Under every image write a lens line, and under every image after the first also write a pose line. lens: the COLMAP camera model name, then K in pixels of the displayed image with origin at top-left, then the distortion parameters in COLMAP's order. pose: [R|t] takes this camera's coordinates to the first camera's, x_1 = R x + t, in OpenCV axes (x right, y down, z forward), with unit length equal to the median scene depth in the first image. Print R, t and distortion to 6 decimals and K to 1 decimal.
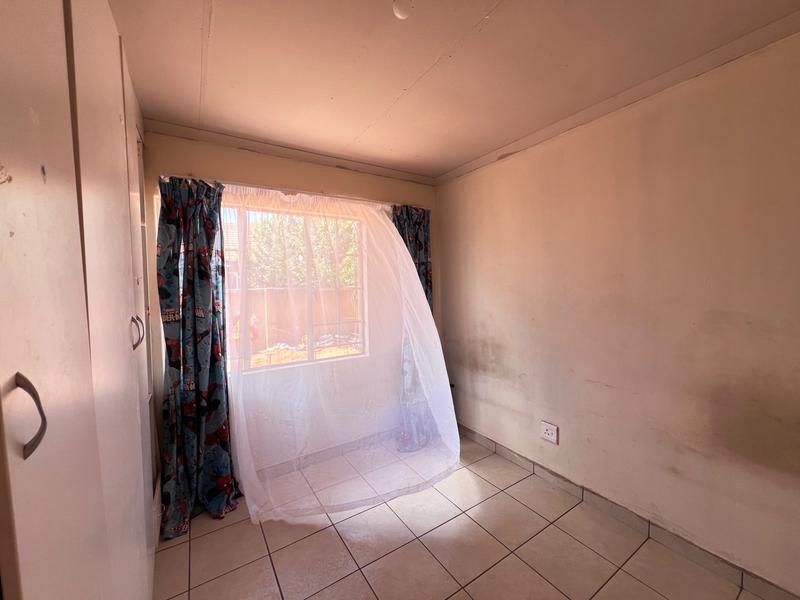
lens RADIAL K [[319.6, 0, 397.8], [0, 319.6, 299.3], [0, 0, 1]] dist [-0.005768, 0.001085]
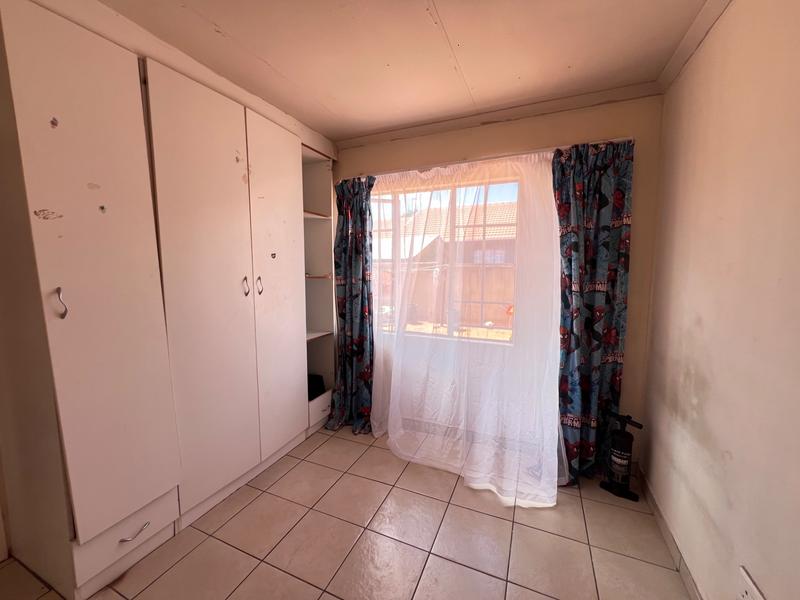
lens RADIAL K [[319.6, 0, 400.4], [0, 319.6, 299.6], [0, 0, 1]] dist [-0.005768, 0.001085]
pose [[0.552894, 0.106797, -0.826379, 0.513625], [-0.044751, 0.994127, 0.098535, -0.014919], [0.832049, -0.017498, 0.554426, 0.358241]]
